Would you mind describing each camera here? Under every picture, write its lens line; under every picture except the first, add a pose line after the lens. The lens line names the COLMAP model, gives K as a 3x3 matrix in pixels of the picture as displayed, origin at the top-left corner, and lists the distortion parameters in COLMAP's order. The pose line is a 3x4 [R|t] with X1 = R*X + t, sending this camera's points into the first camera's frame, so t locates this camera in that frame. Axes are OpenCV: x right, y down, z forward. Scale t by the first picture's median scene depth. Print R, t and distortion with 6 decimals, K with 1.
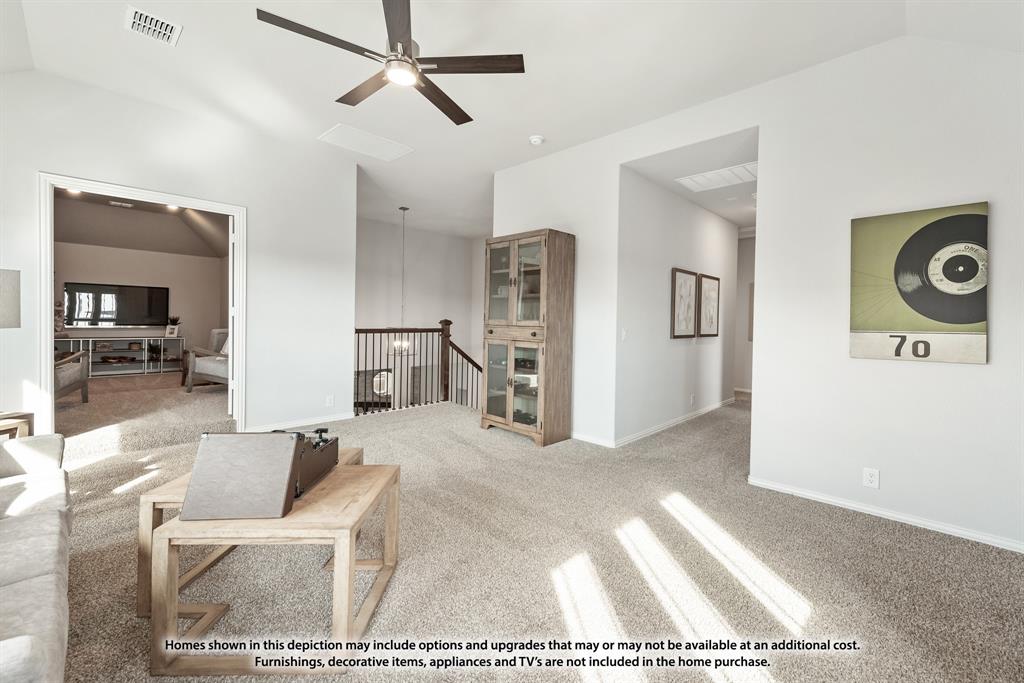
lens RADIAL K [[417.4, 0, 512.0], [0, 417.4, 324.6], [0, 0, 1]] dist [0.000166, -0.000065]
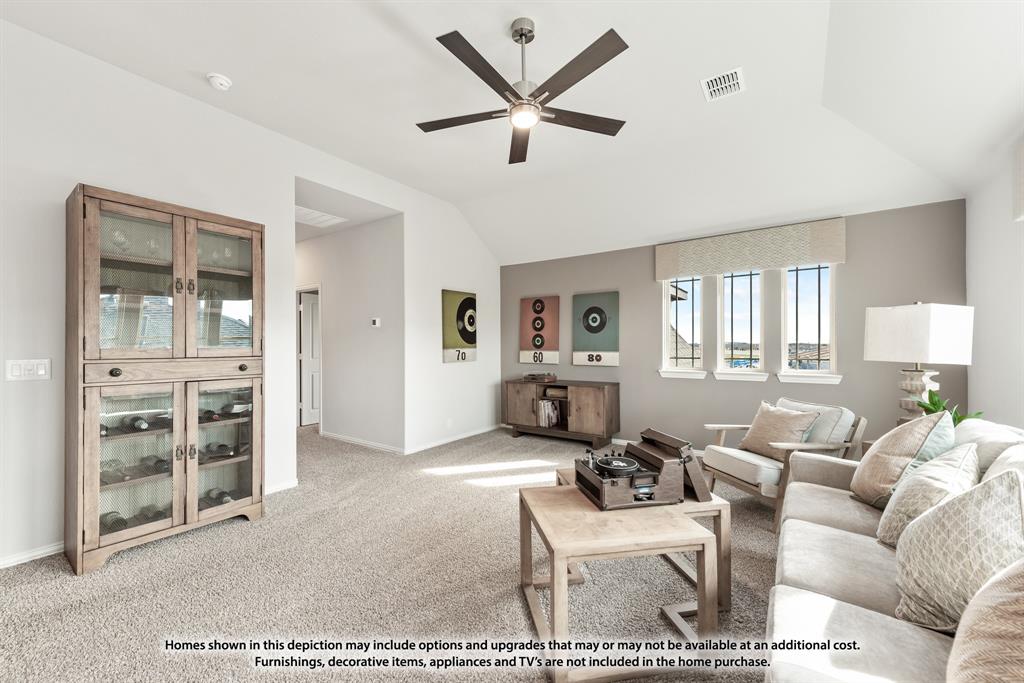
lens RADIAL K [[399.7, 0, 510.7], [0, 399.7, 344.9], [0, 0, 1]] dist [0.005959, 0.000029]
pose [[-0.155050, -0.017533, 0.987751, -1.099160], [0.012562, 0.999727, 0.019717, -0.036561], [-0.987827, 0.015465, -0.154788, 1.057516]]
